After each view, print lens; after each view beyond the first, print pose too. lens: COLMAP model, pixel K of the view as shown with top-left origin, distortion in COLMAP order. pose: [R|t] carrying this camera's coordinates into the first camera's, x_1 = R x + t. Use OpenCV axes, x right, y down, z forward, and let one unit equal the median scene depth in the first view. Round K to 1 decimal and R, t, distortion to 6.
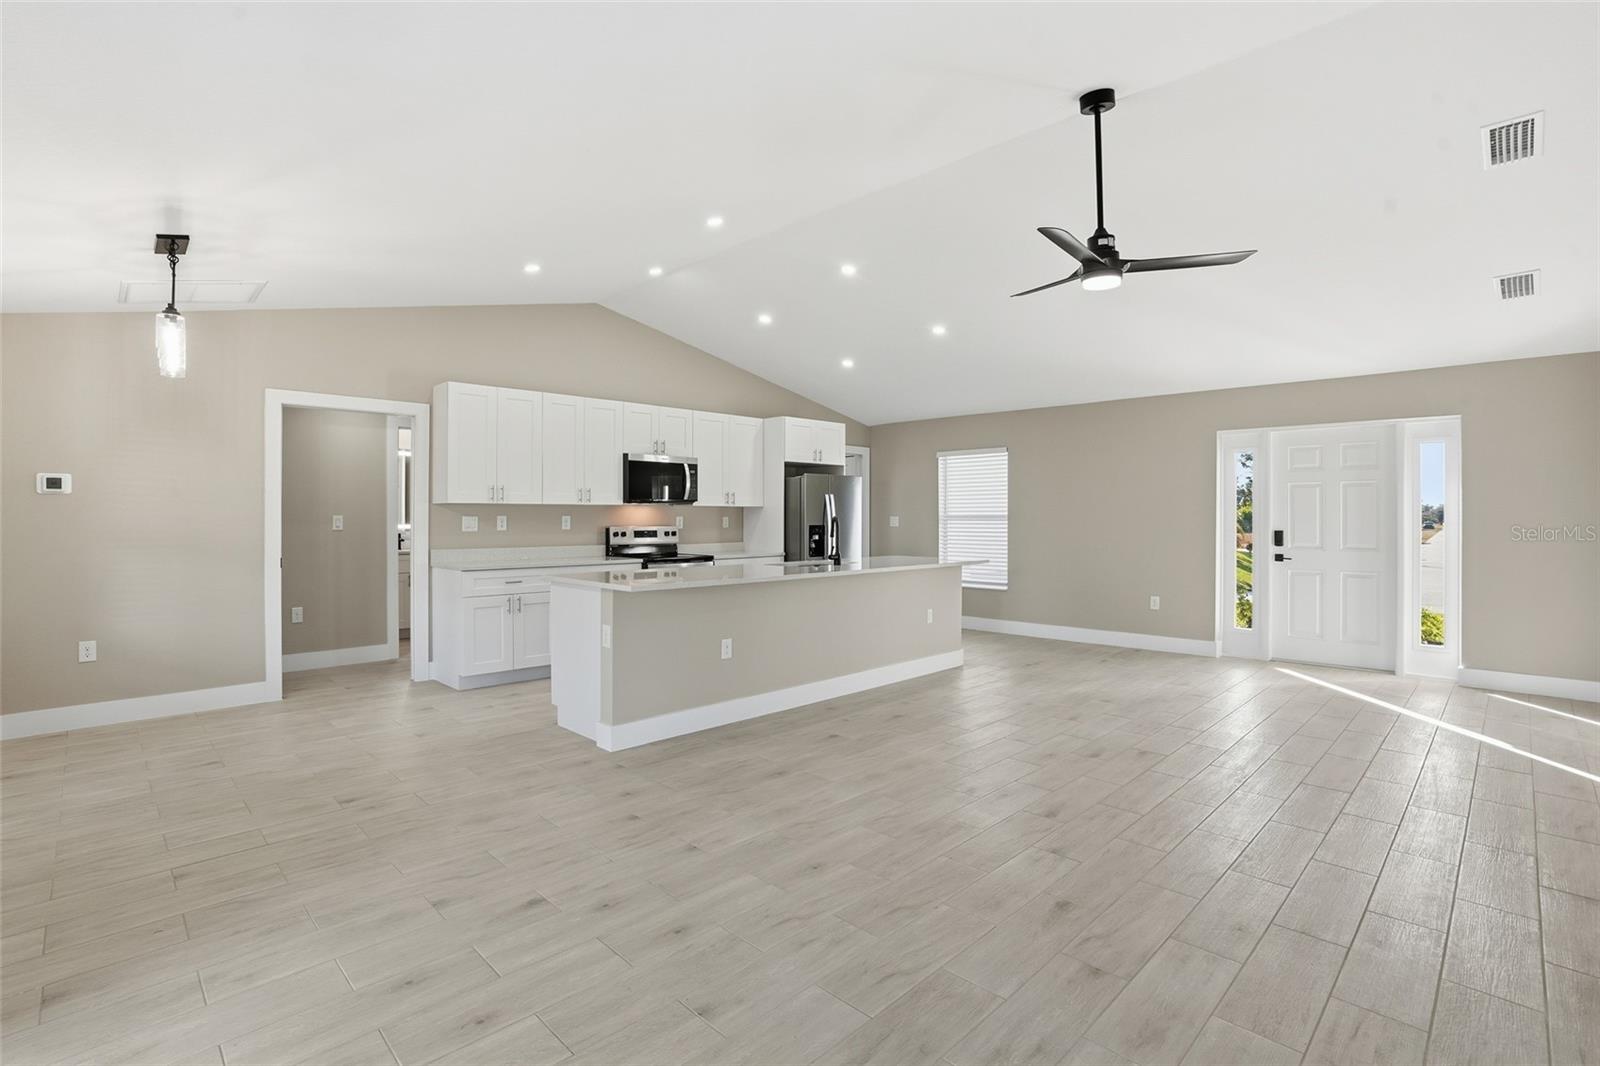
lens RADIAL K [[744.8, 0, 793.7], [0, 744.8, 529.0], [0, 0, 1]] dist [-0.069764, 0.021875]
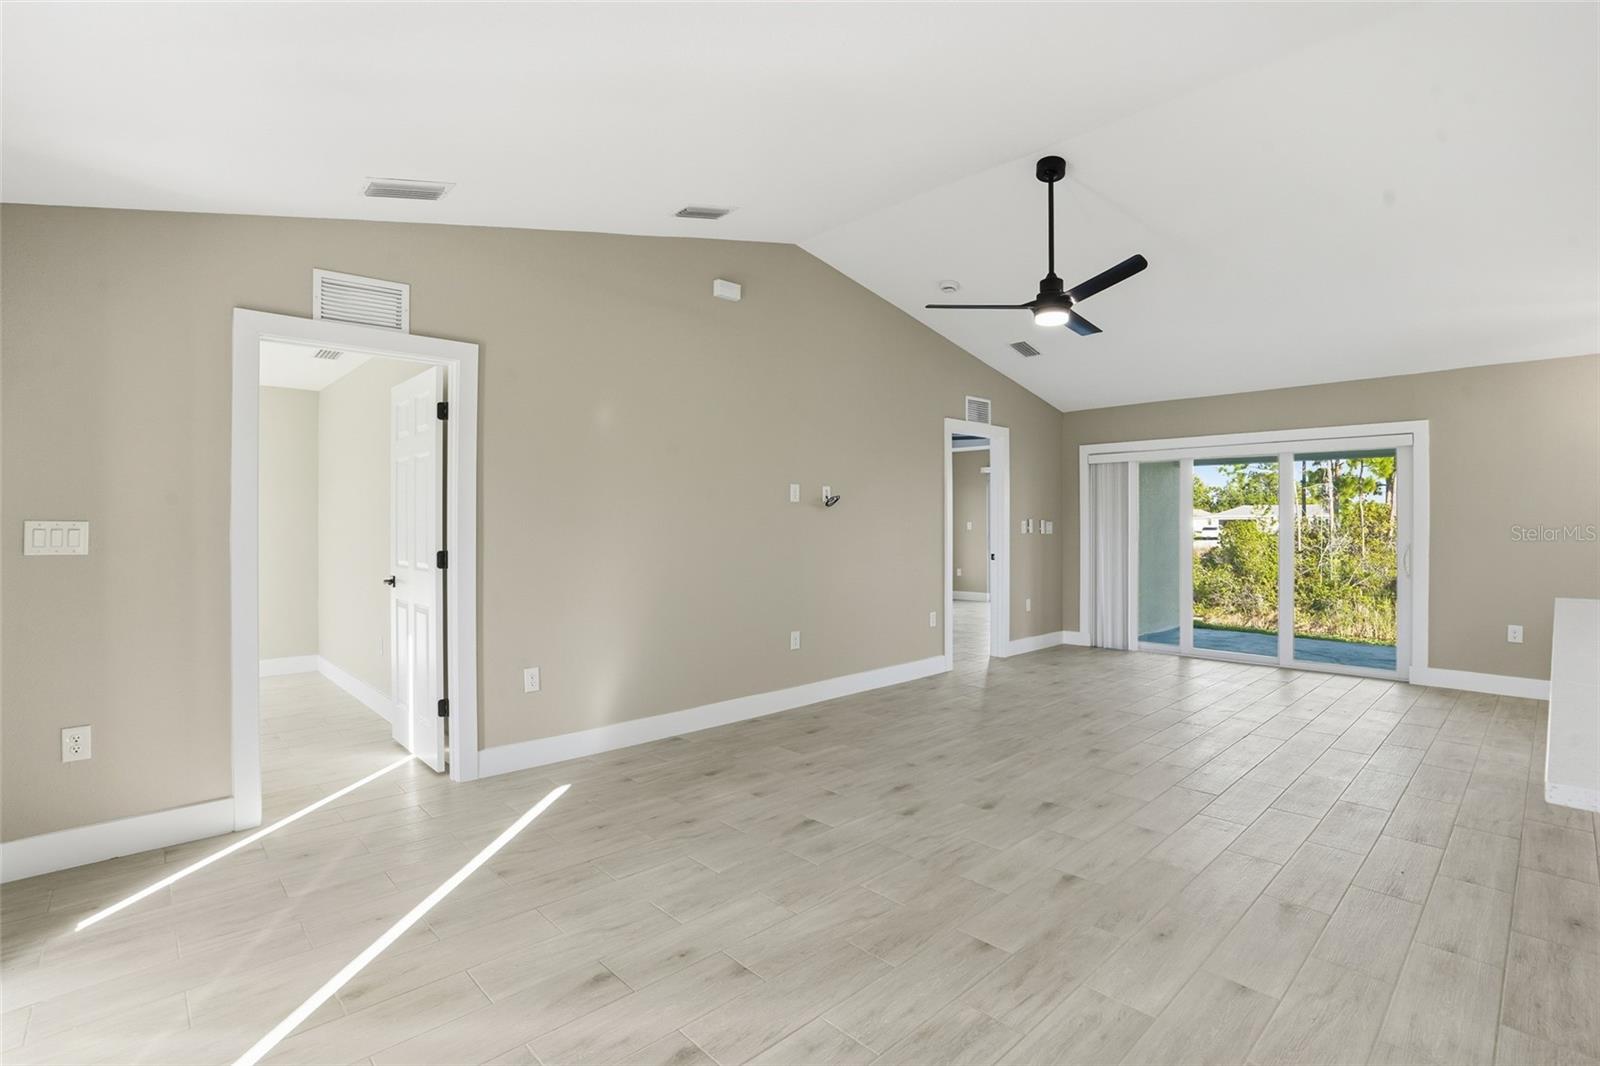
lens RADIAL K [[744.8, 0, 793.7], [0, 744.8, 529.0], [0, 0, 1]] dist [-0.069764, 0.021875]
pose [[-0.999306, -0.001052, 0.037222, 0.439079], [0.000057, 0.999556, 0.029786, -0.021242], [-0.037237, 0.029767, -0.998863, 1.199196]]
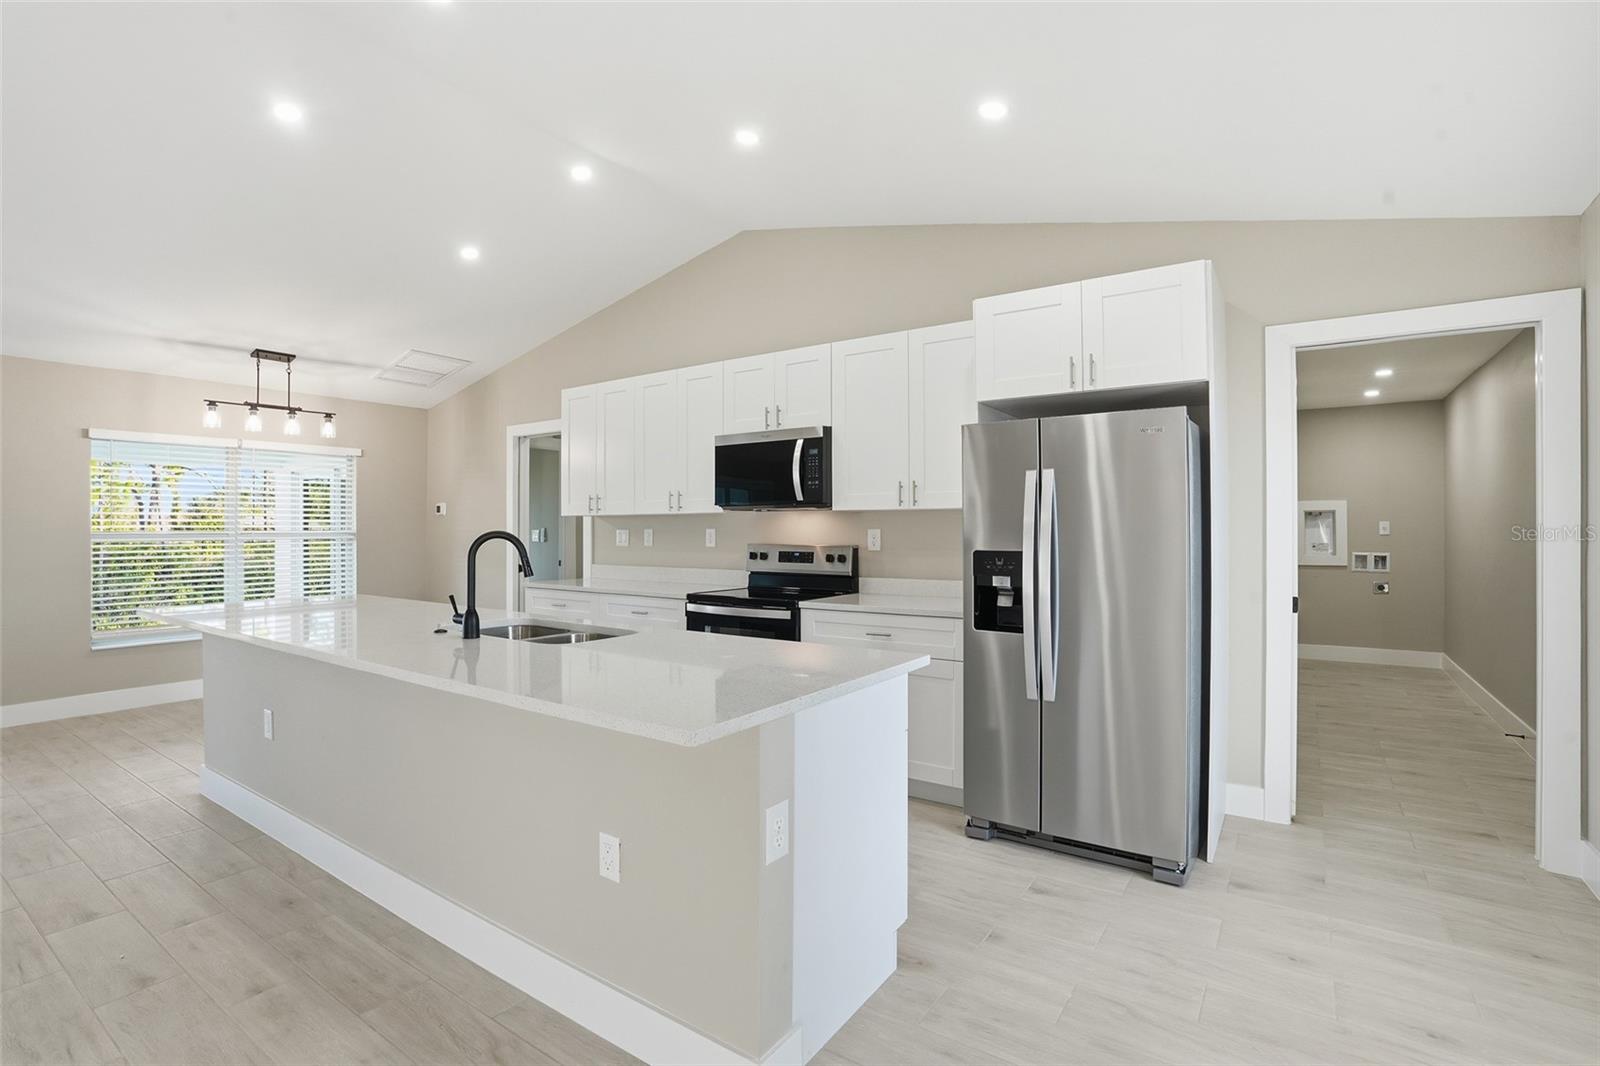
lens RADIAL K [[744.8, 0, 793.7], [0, 744.8, 529.0], [0, 0, 1]] dist [-0.069764, 0.021875]
pose [[0.176342, 0.000070, -0.984329, 0.492713], [-0.012637, 0.999918, -0.002193, -0.018515], [0.984248, 0.012826, 0.176328, 1.028187]]
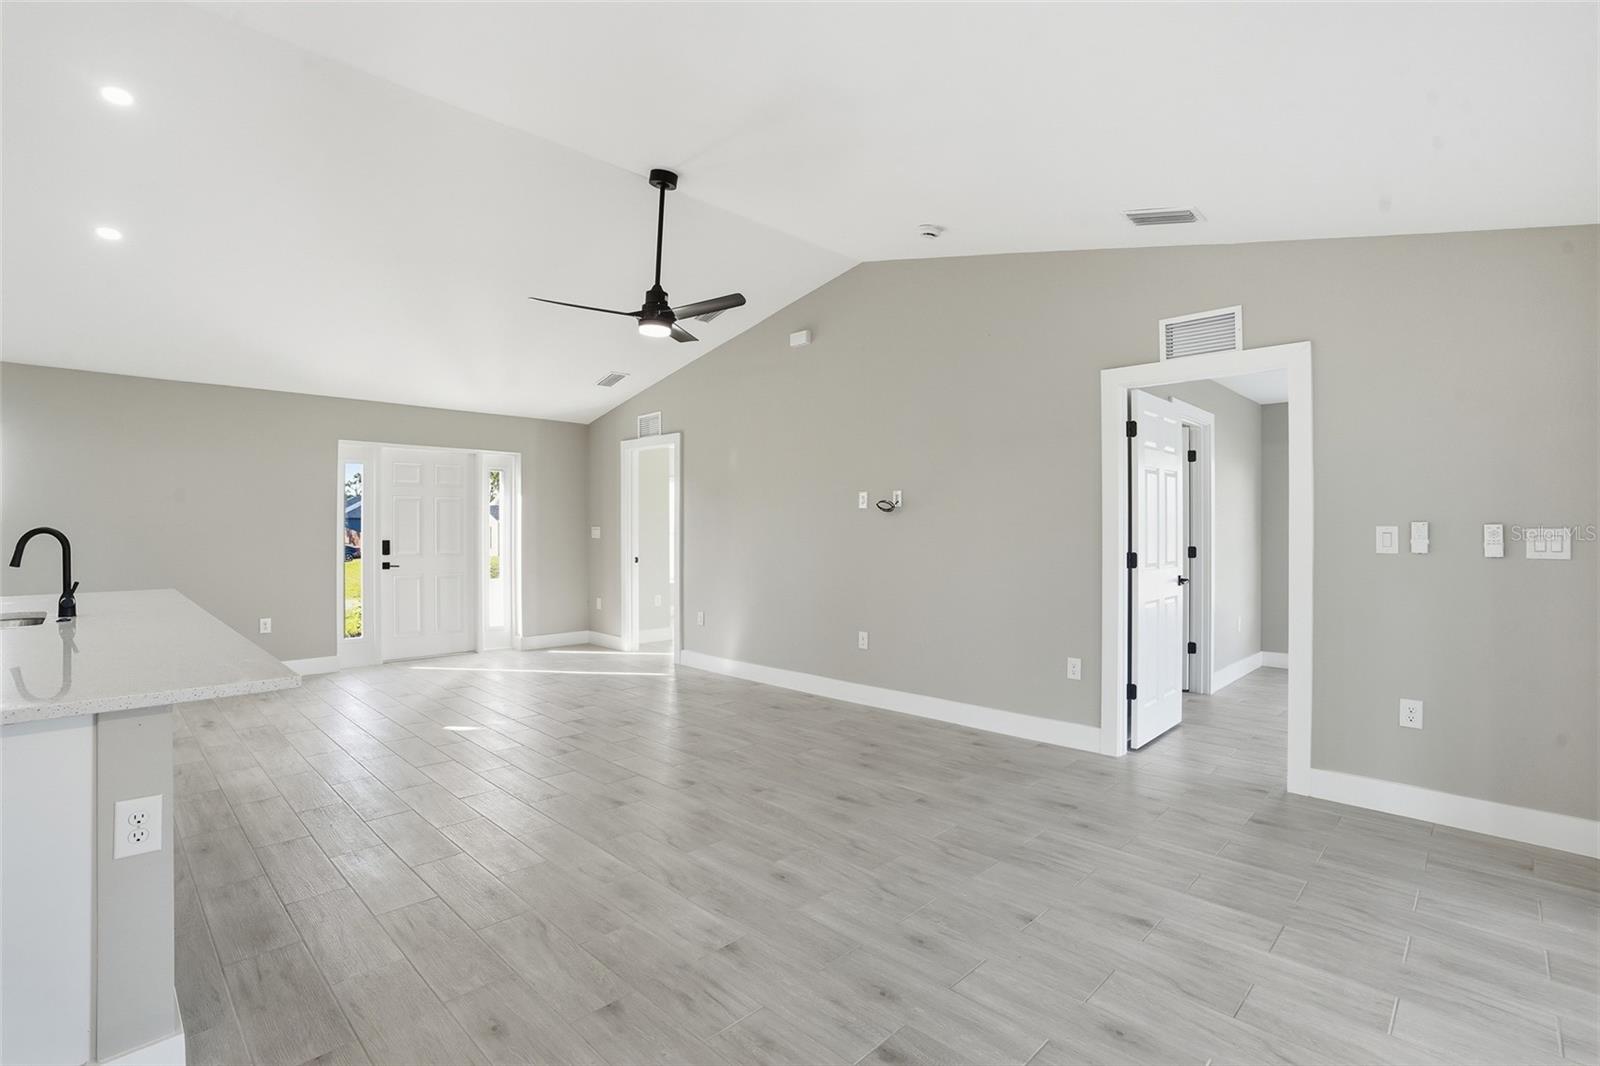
lens RADIAL K [[744.8, 0, 793.7], [0, 744.8, 529.0], [0, 0, 1]] dist [-0.069764, 0.021875]
pose [[-0.000113, -0.004461, 0.999990, -0.426055], [0.019261, 0.999805, 0.004462, -0.007725], [-0.999814, 0.019261, -0.000027, 0.429281]]
